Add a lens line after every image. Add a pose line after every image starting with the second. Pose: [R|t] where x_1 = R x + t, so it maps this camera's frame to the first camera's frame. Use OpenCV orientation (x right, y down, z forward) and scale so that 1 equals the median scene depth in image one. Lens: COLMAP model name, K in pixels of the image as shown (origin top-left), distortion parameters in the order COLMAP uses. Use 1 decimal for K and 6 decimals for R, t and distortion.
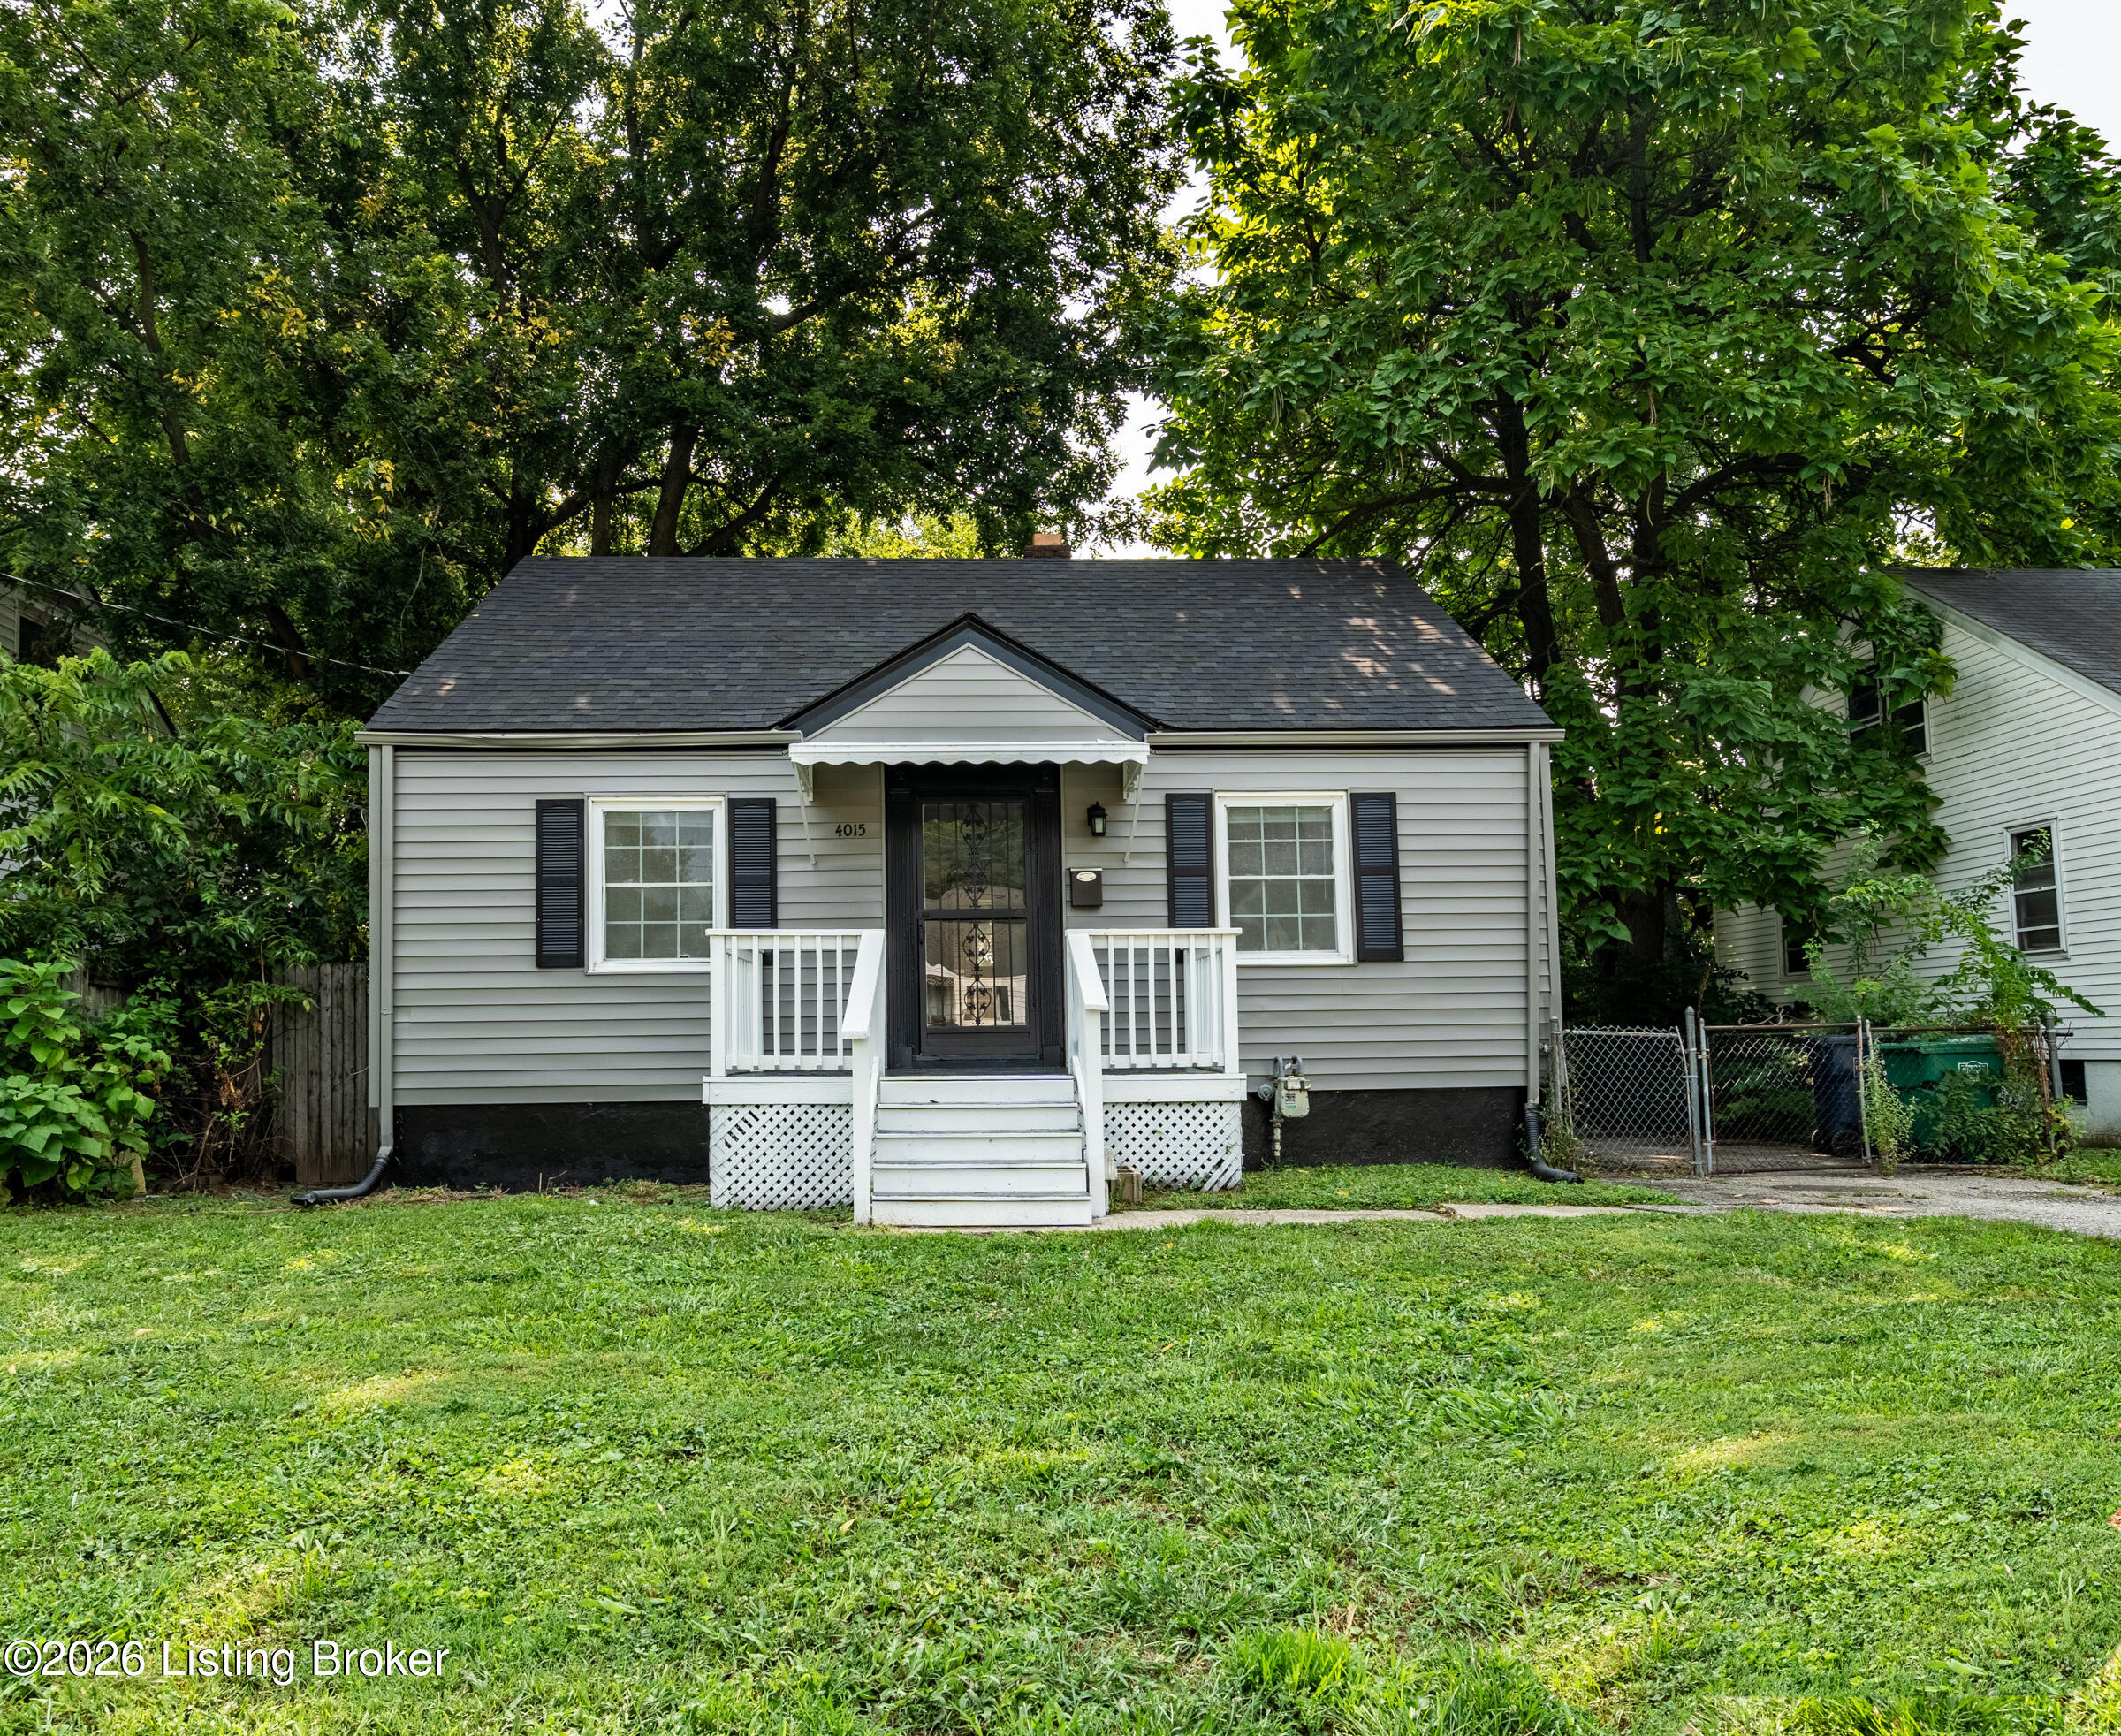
lens RADIAL K [[1417.4, 0, 1059.2], [0, 1417.4, 907.9], [0, 0, 1]] dist [-0.006470, 0.005400]
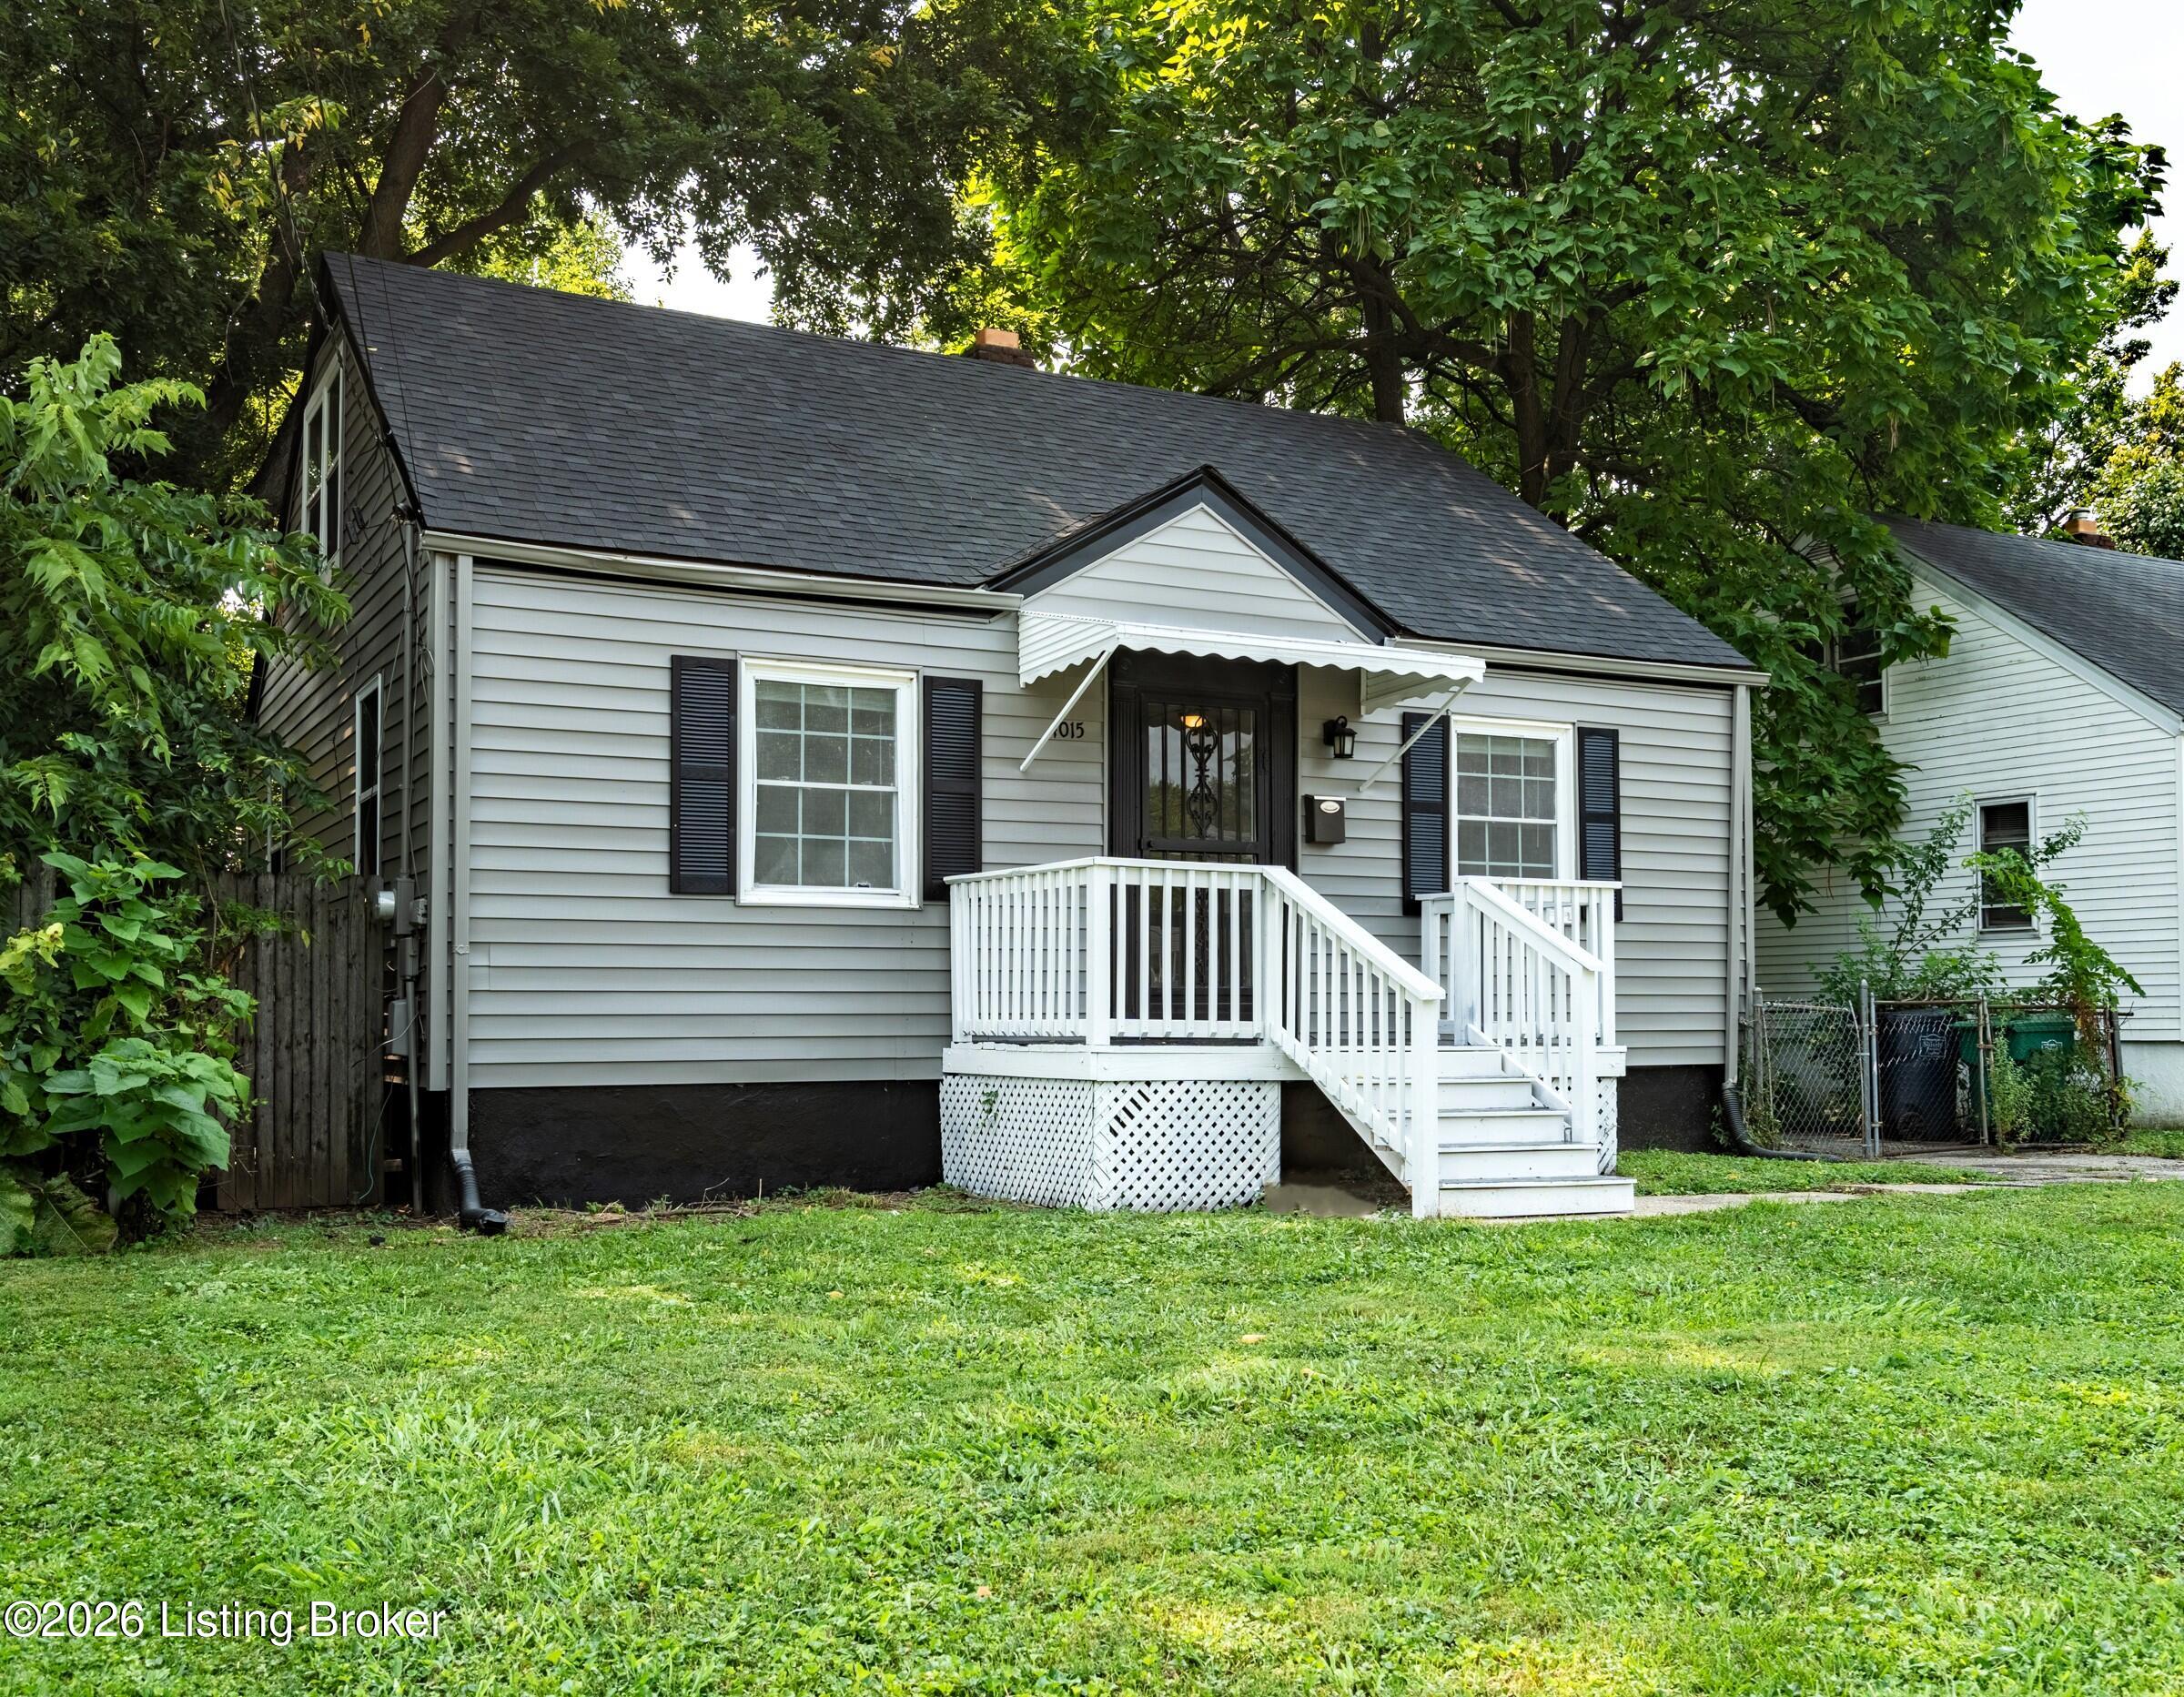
lens RADIAL K [[2101.3, 0, 1092.0], [0, 2101.3, 848.5], [0, 0, 1]] dist [0.008738, -0.014241]
pose [[0.899621, 0.046504, 0.434188, -0.628820], [-0.052768, 0.998604, 0.002377, 0.006223], [-0.433471, -0.025049, 0.900819, -0.034928]]
